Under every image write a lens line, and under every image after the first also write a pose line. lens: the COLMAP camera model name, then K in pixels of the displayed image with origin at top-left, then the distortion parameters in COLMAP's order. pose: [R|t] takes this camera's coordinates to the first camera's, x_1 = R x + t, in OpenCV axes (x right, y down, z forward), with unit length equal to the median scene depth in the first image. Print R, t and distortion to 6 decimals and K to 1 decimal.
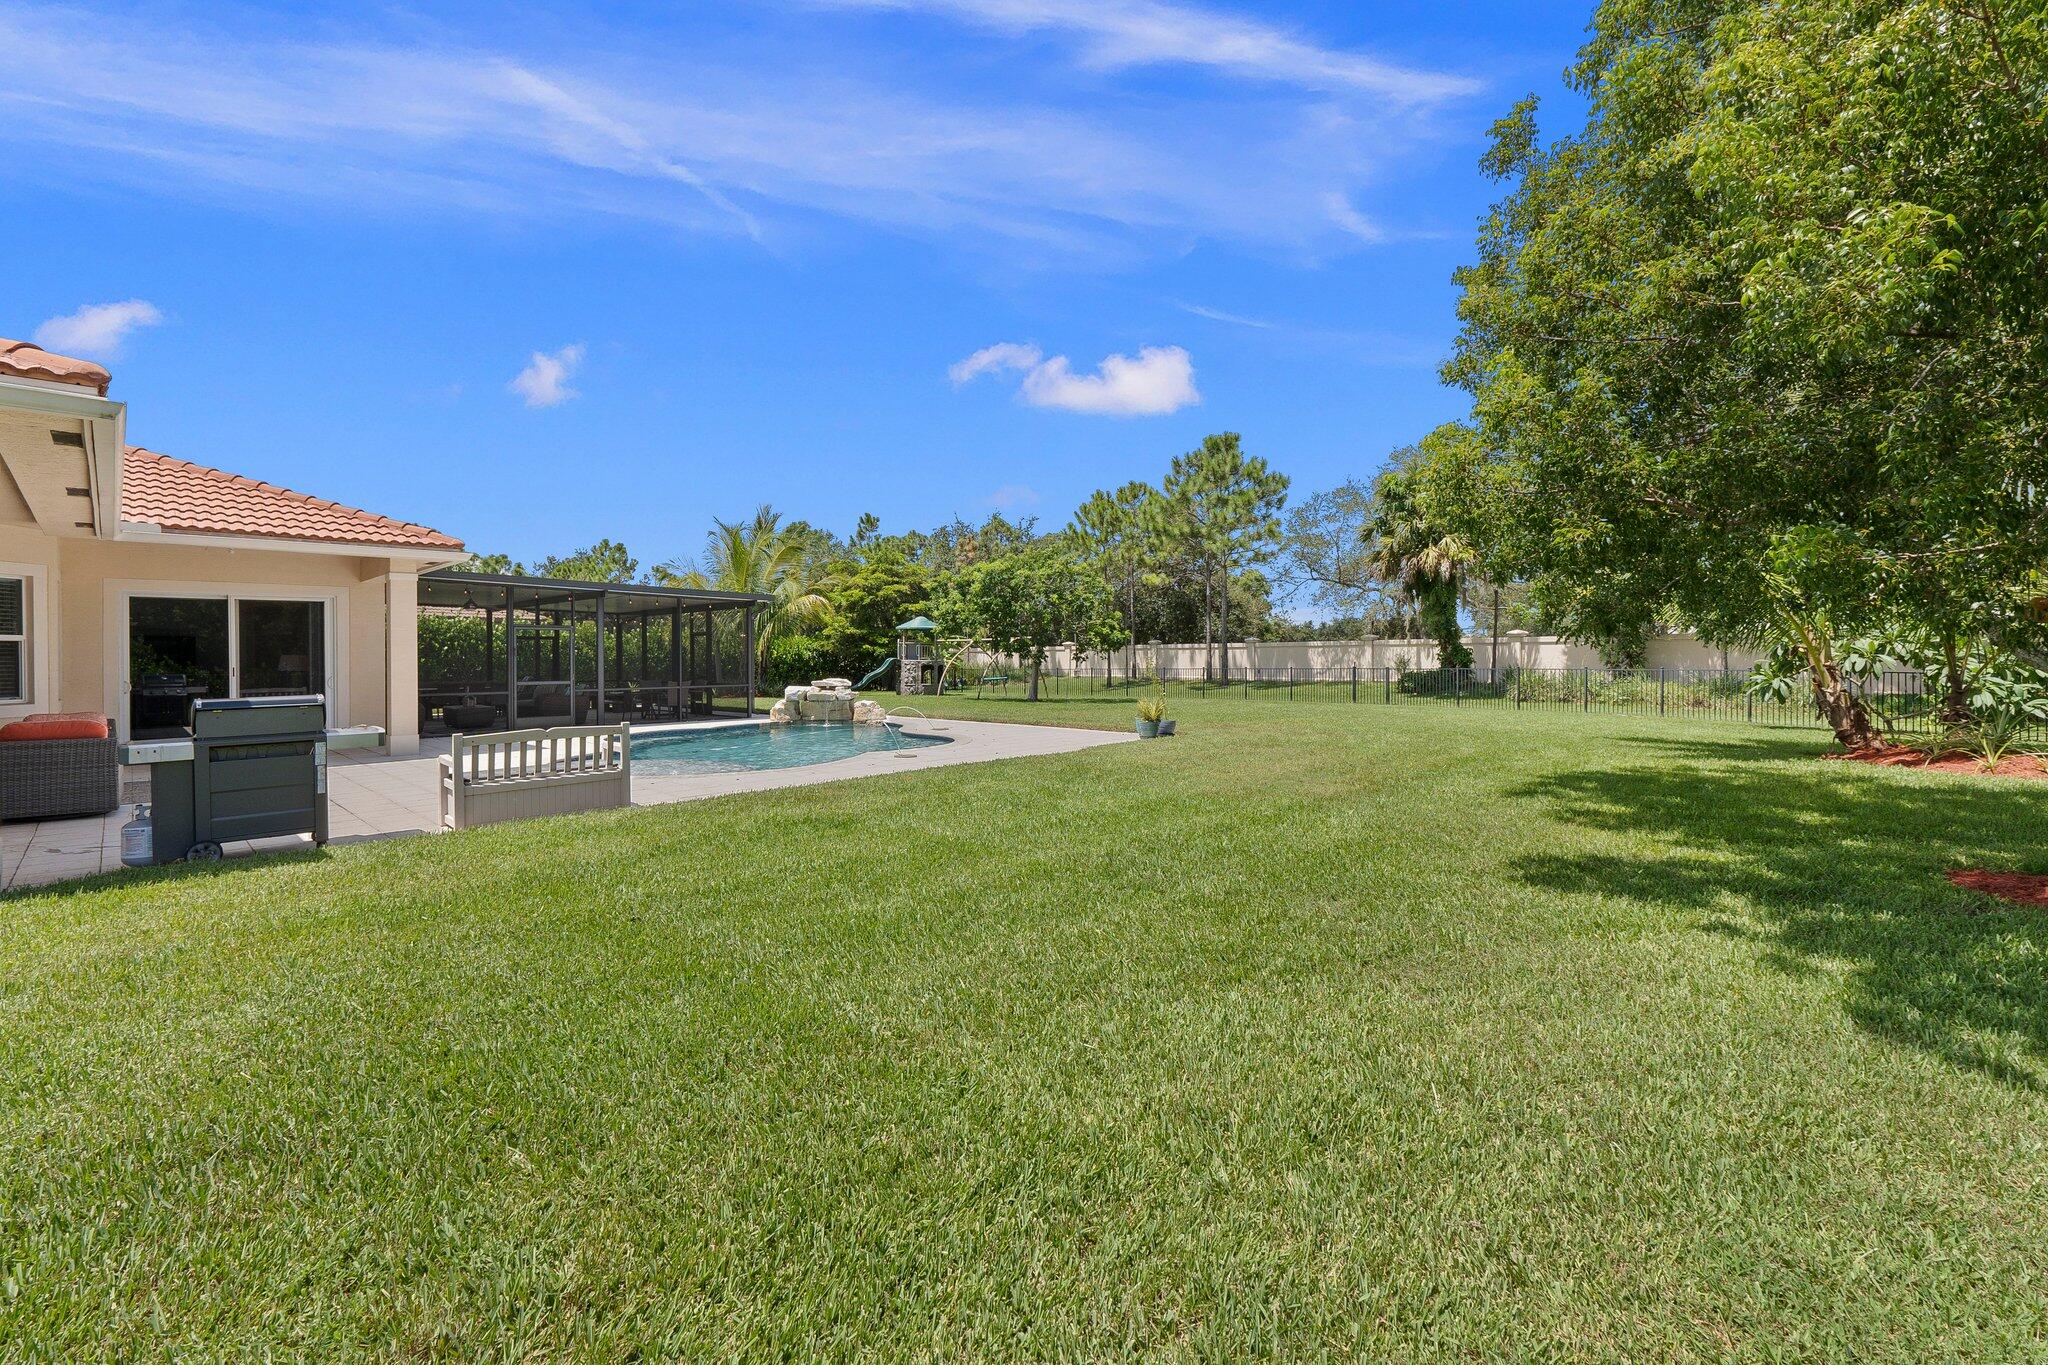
lens RADIAL K [[861.3, 0, 1024.0], [0, 861.3, 682.5], [0, 0, 1]] dist [0.006696, 0.000169]
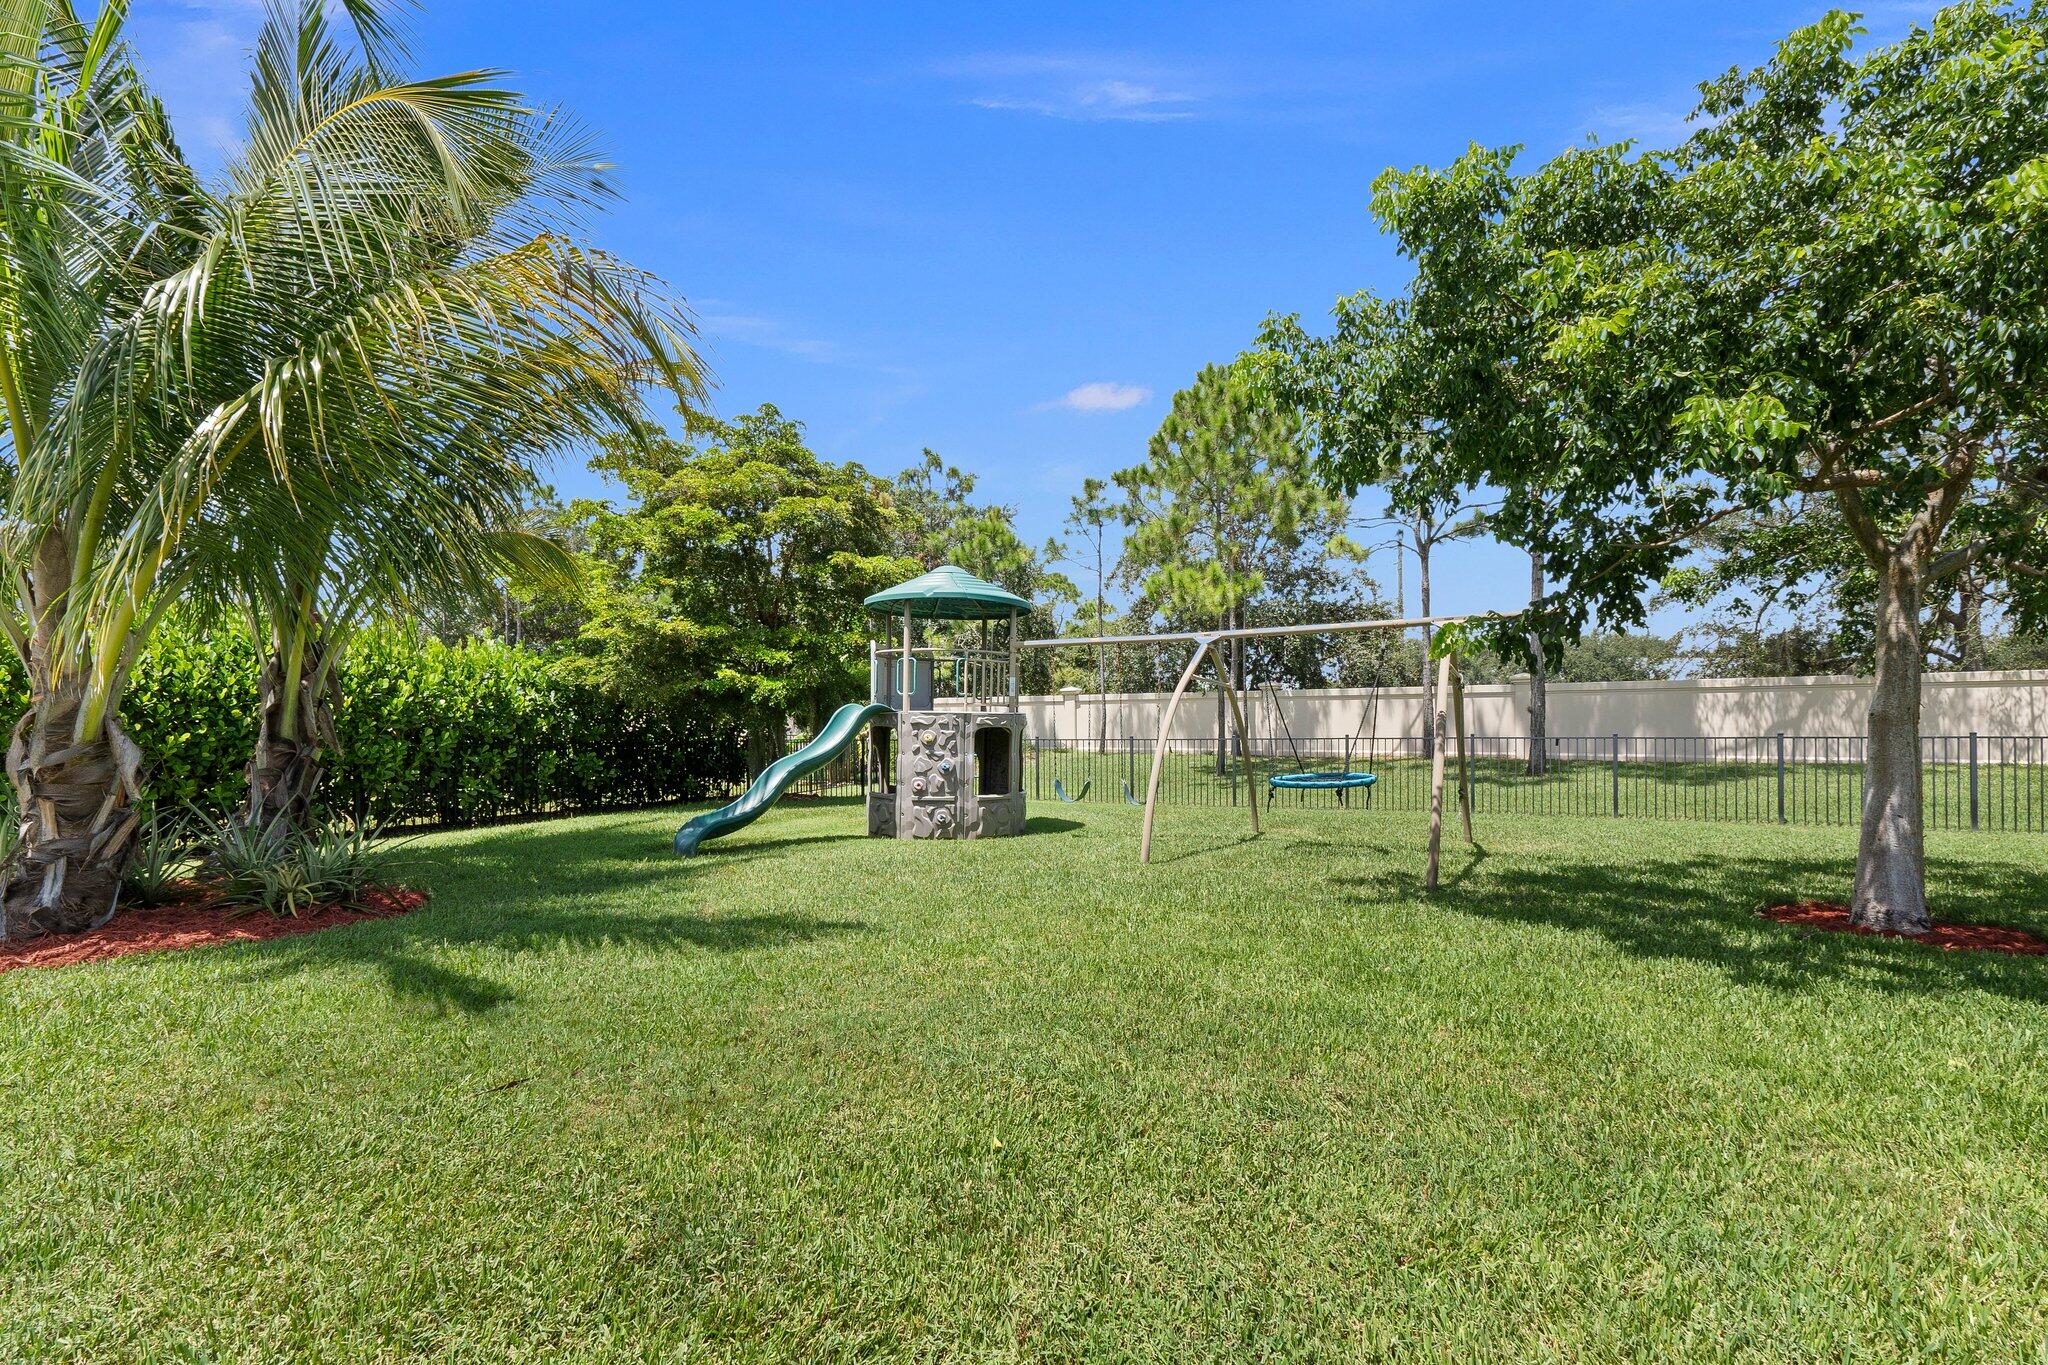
lens RADIAL K [[800.0, 0, 1022.0], [0, 800.0, 712.6], [0, 0, 1]] dist [0.007608, 0.000109]
pose [[0.969065, 0.003458, 0.246781, -0.145838], [0.007100, 0.999097, -0.041880, -0.013029], [-0.246703, 0.042336, 0.968166, 0.665455]]
